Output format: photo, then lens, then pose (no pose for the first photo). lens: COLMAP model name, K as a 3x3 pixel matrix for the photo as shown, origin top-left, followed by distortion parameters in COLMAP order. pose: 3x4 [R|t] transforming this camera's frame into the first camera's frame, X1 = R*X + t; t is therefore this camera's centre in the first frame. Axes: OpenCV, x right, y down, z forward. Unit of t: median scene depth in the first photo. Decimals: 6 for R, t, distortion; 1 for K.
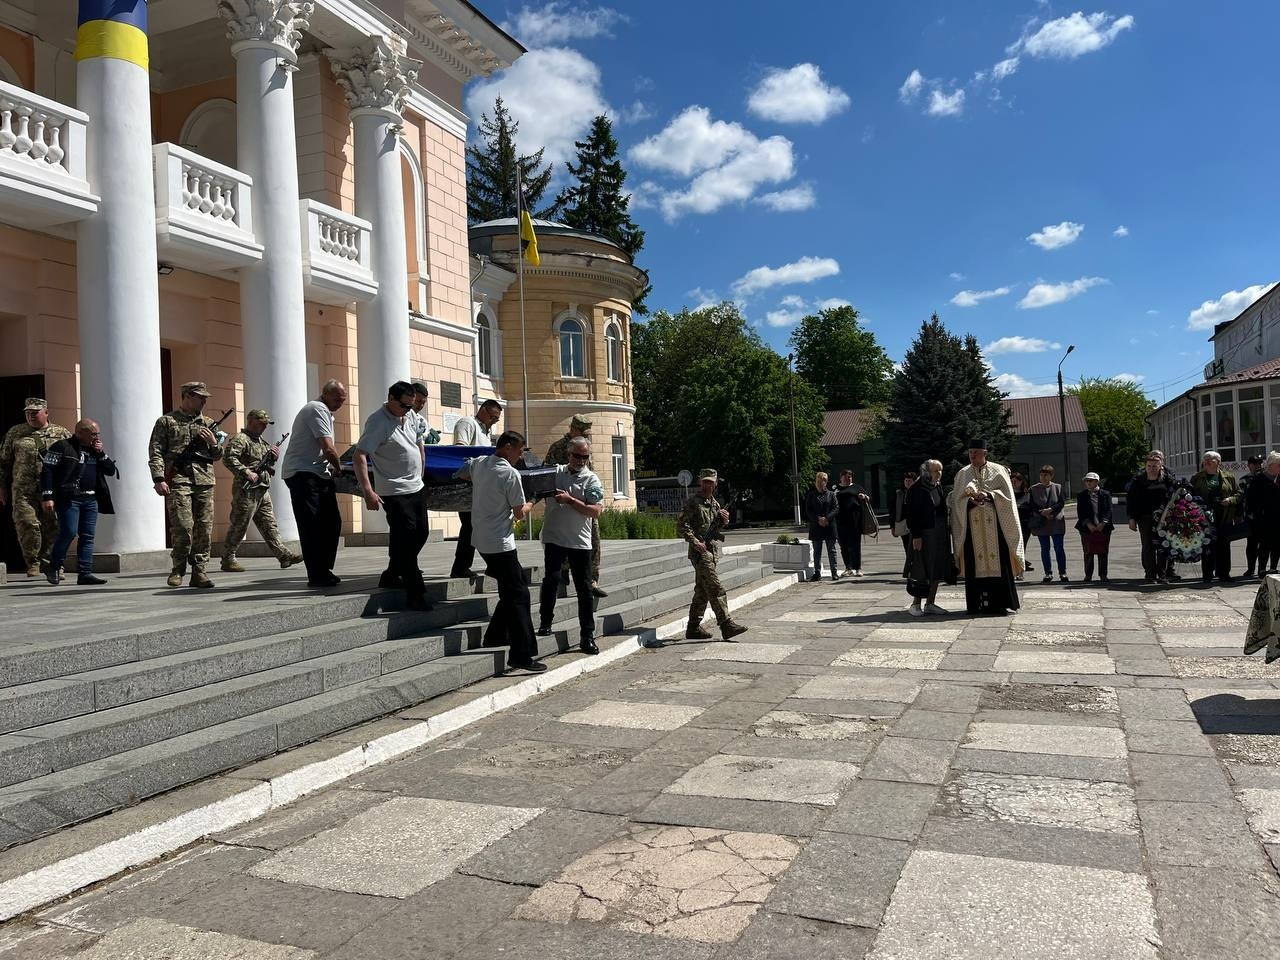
lens RADIAL K [[955.3, 0, 640.0], [0, 955.3, 480.0], [0, 0, 1]] dist [0.074983, -0.101676]
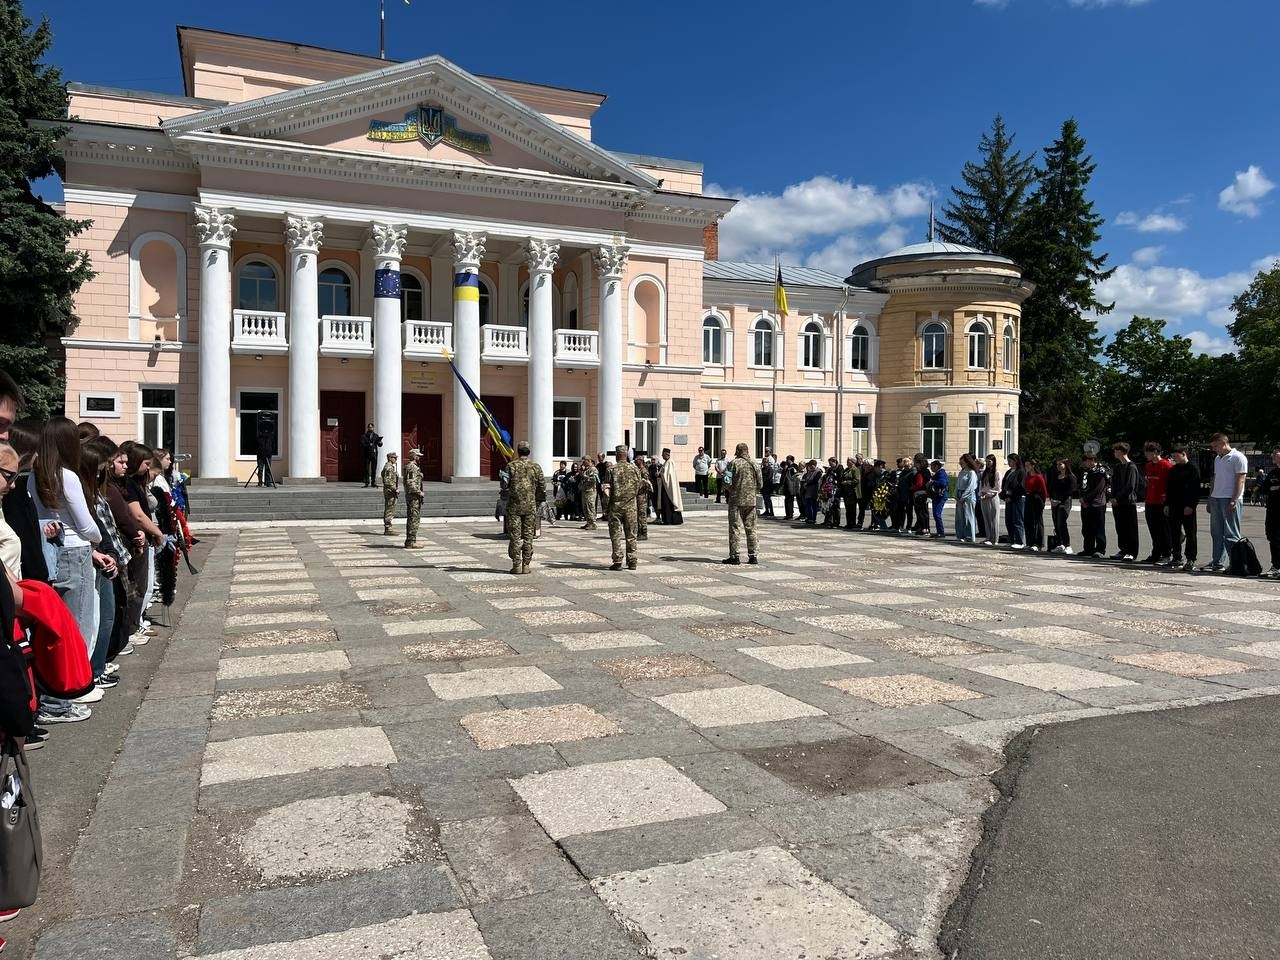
lens RADIAL K [[941.2, 0, 661.9], [0, 941.2, 480.4], [0, 0, 1]] dist [0.105543, -0.246669]
pose [[0.705942, 0.062724, -0.705487, 1.396867], [-0.019303, 0.997405, 0.069362, -0.090582], [0.708007, -0.035348, 0.705320, -0.412210]]
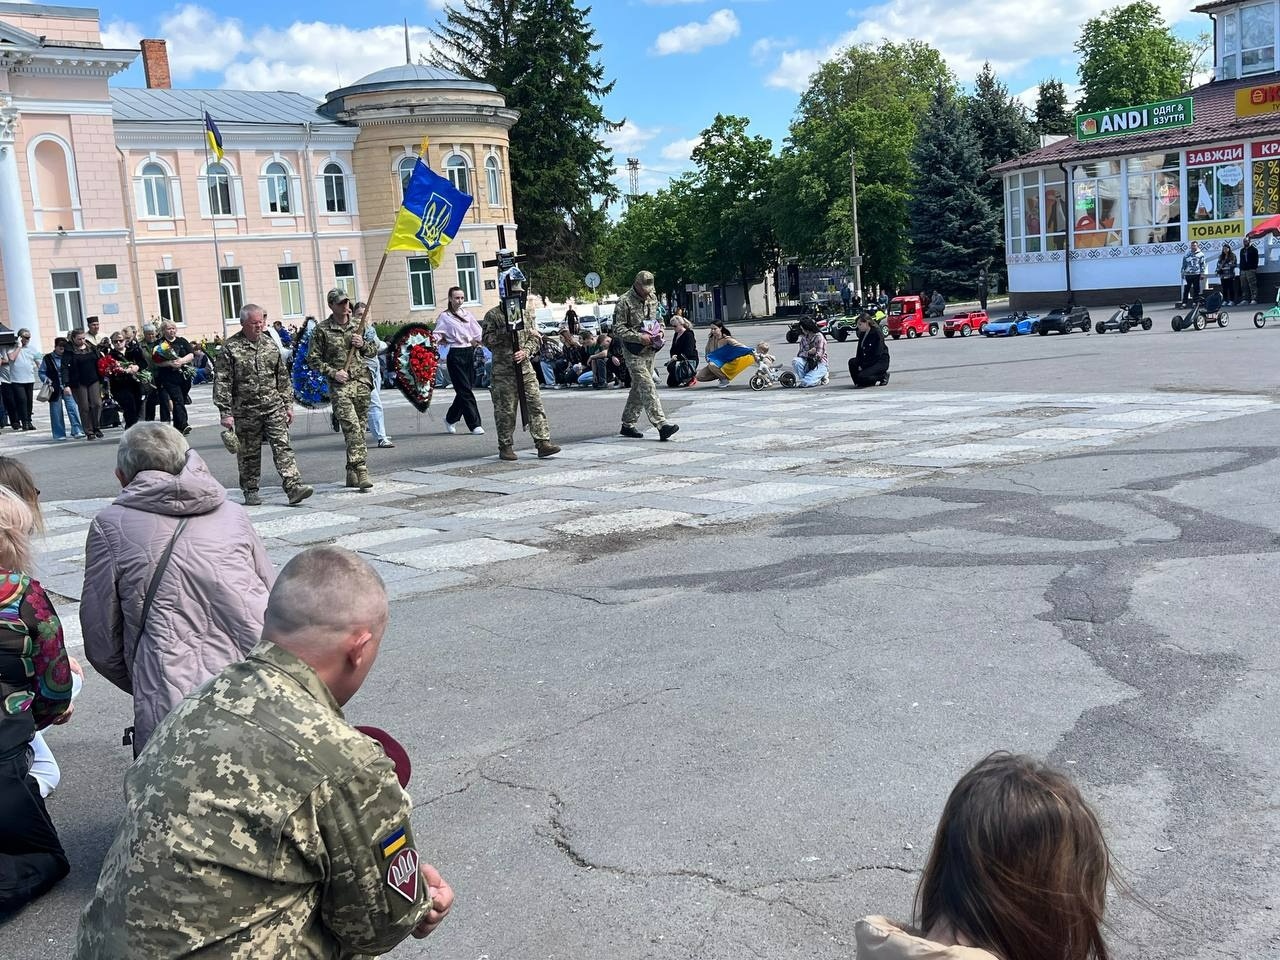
lens RADIAL K [[1362.8, 0, 657.4], [0, 1362.8, 452.4], [0, 0, 1]] dist [0.015981, 0.013809]
pose [[0.885703, 0.032598, -0.463107, 2.405136], [0.047713, 0.985858, 0.160645, -0.152275], [0.461794, -0.164380, 0.871622, -0.980084]]
